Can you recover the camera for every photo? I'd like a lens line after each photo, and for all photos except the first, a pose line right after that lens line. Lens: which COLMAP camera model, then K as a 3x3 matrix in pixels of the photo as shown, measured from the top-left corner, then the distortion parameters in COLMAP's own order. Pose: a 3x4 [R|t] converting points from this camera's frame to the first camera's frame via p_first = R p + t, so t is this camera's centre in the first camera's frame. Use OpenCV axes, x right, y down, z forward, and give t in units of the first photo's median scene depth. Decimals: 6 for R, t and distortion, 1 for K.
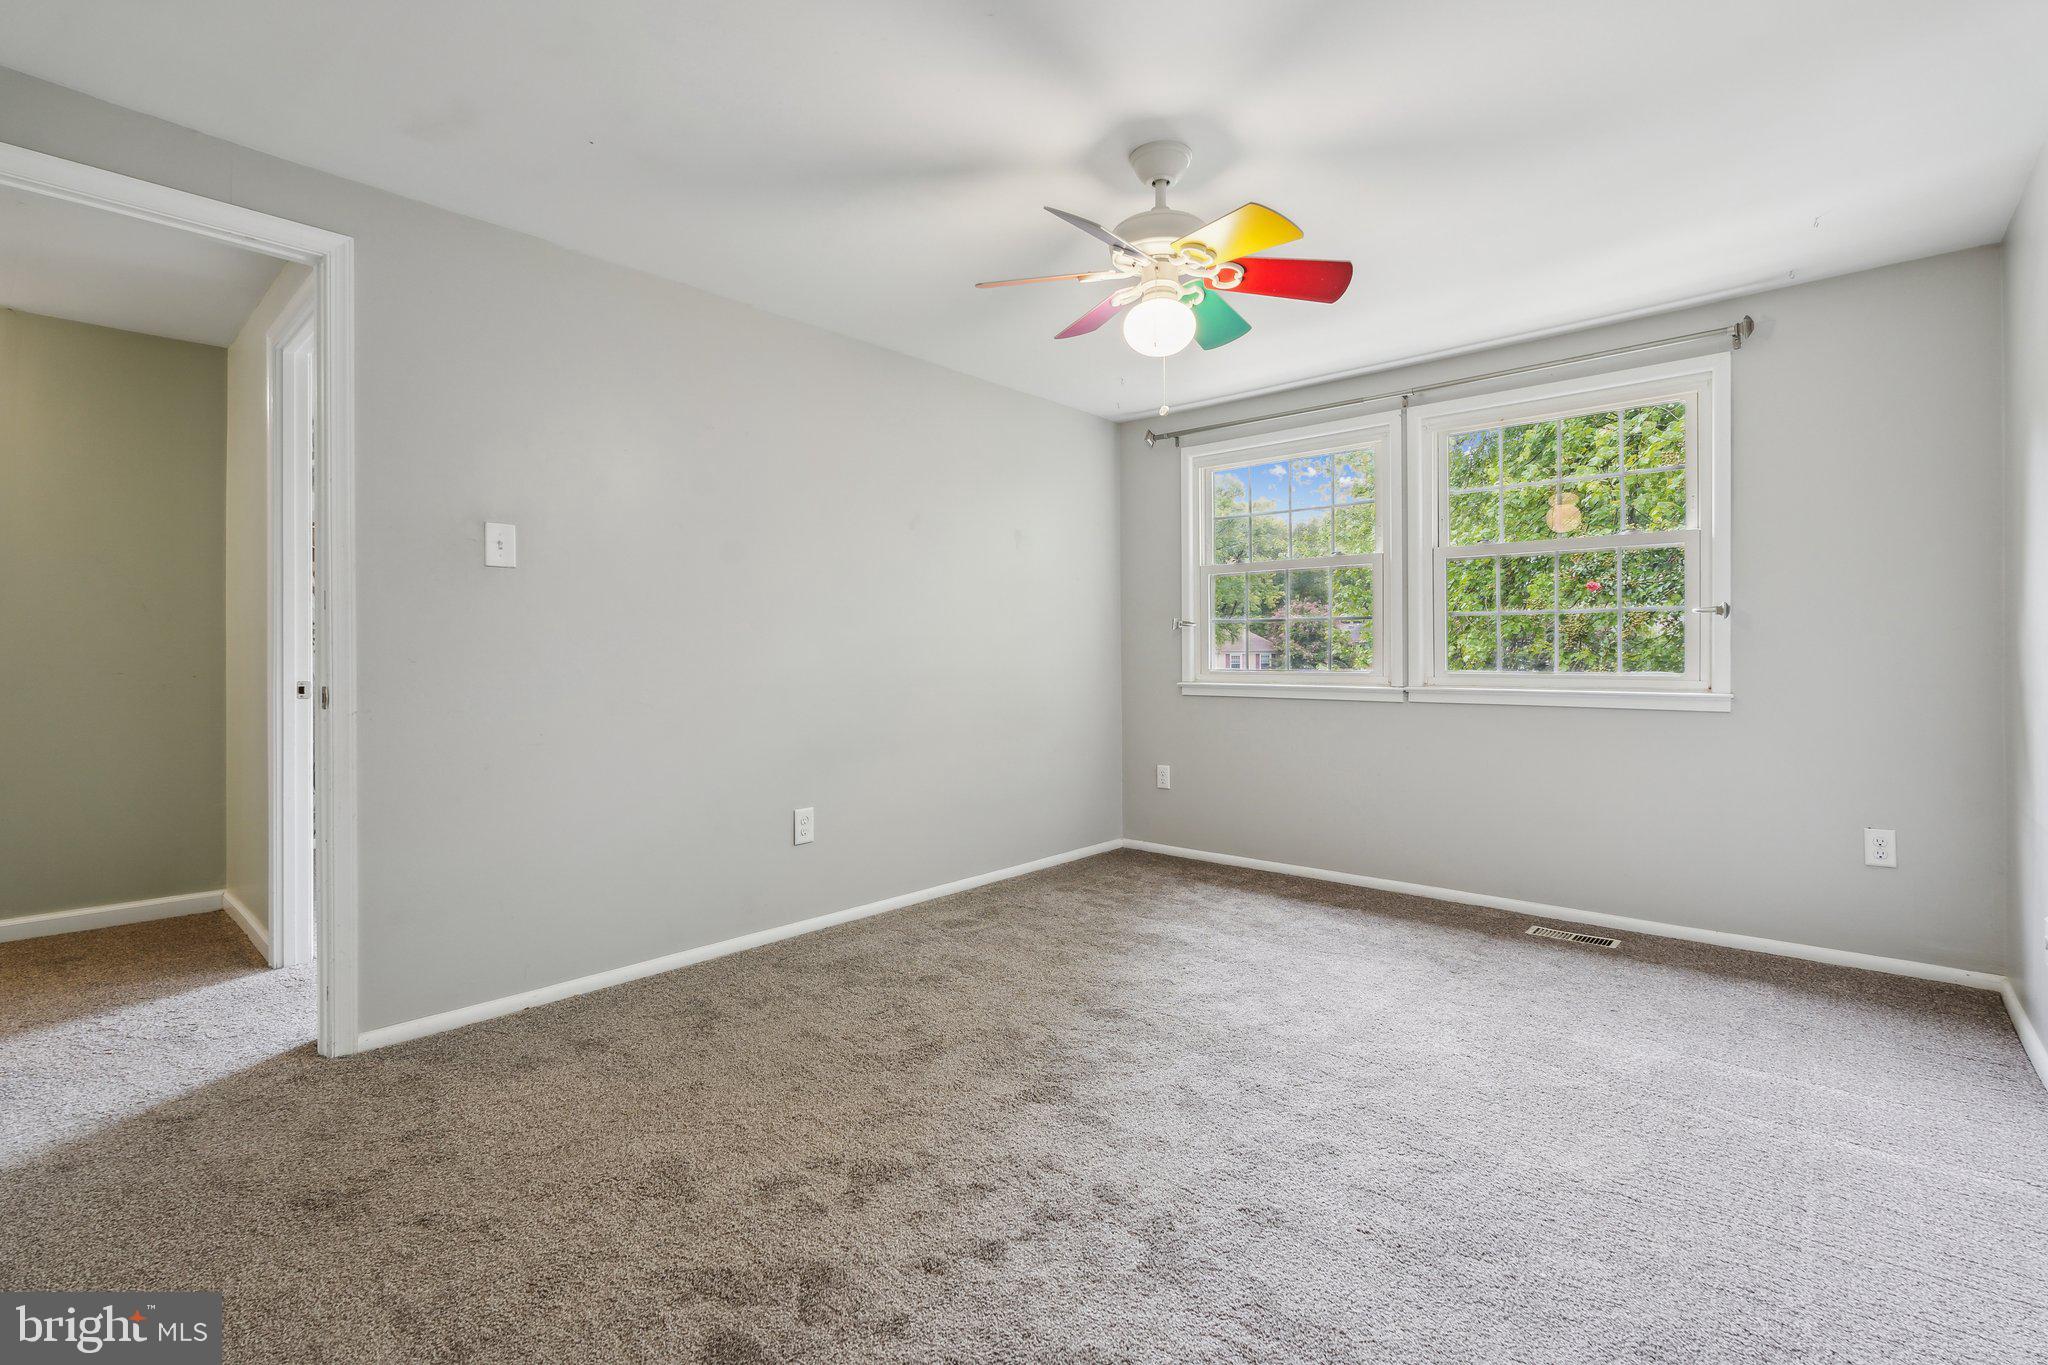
lens RADIAL K [[923.7, 0, 1015.9], [0, 923.7, 668.1], [0, 0, 1]] dist [-0.001744, -0.000532]
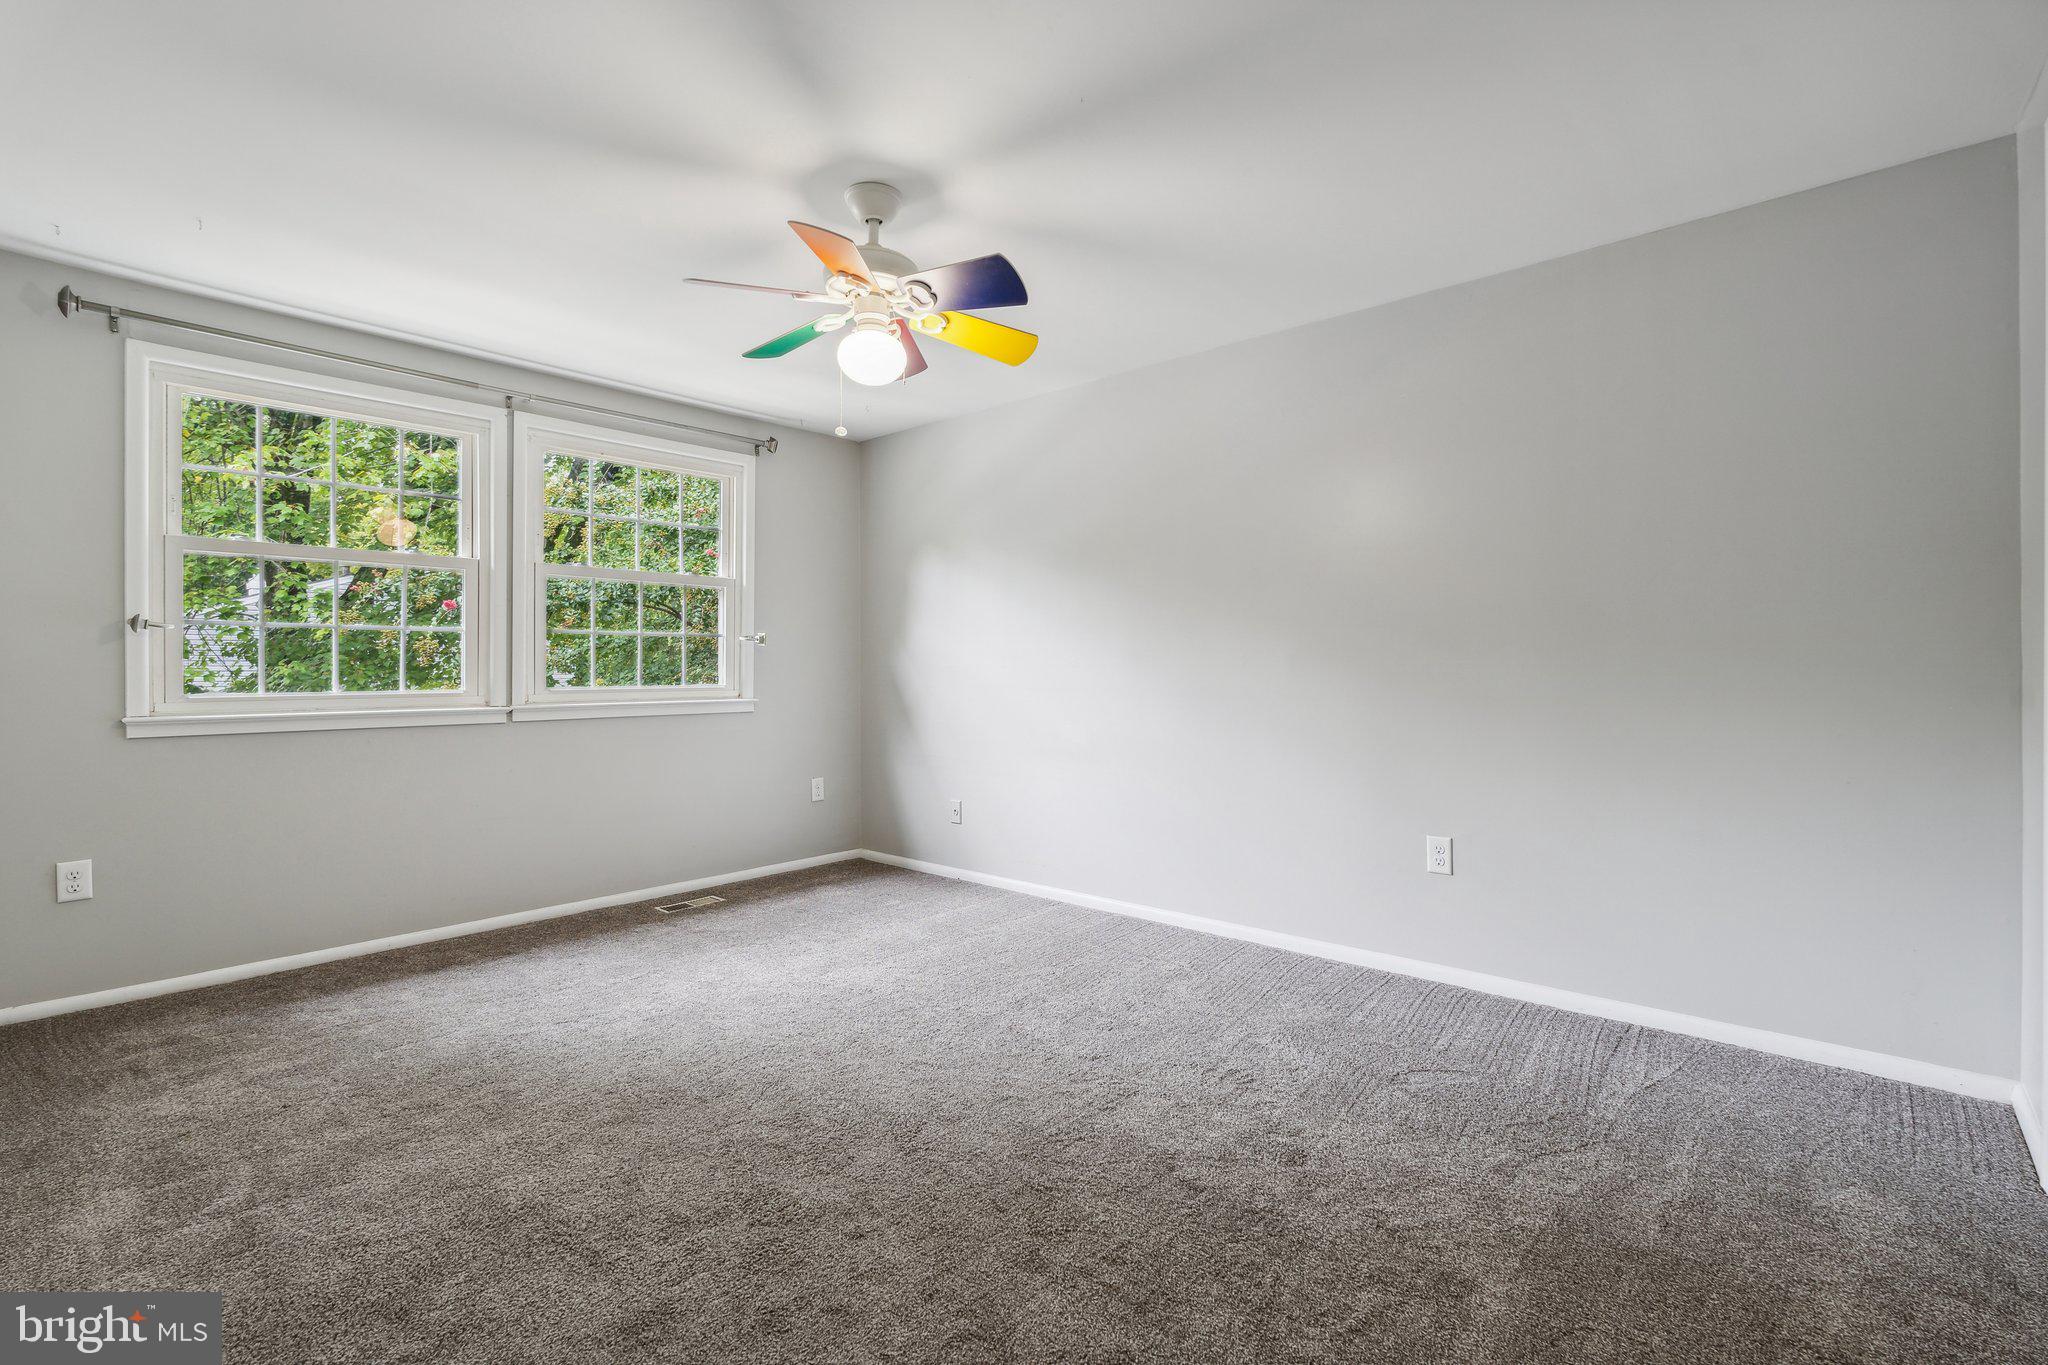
lens RADIAL K [[923.7, 0, 1015.9], [0, 923.7, 668.1], [0, 0, 1]] dist [-0.001744, -0.000532]
pose [[0.001420, 0.002870, 0.999995, -0.573744], [0.019476, 0.999806, -0.002897, -0.005697], [-0.999809, 0.019480, 0.001364, 0.539644]]
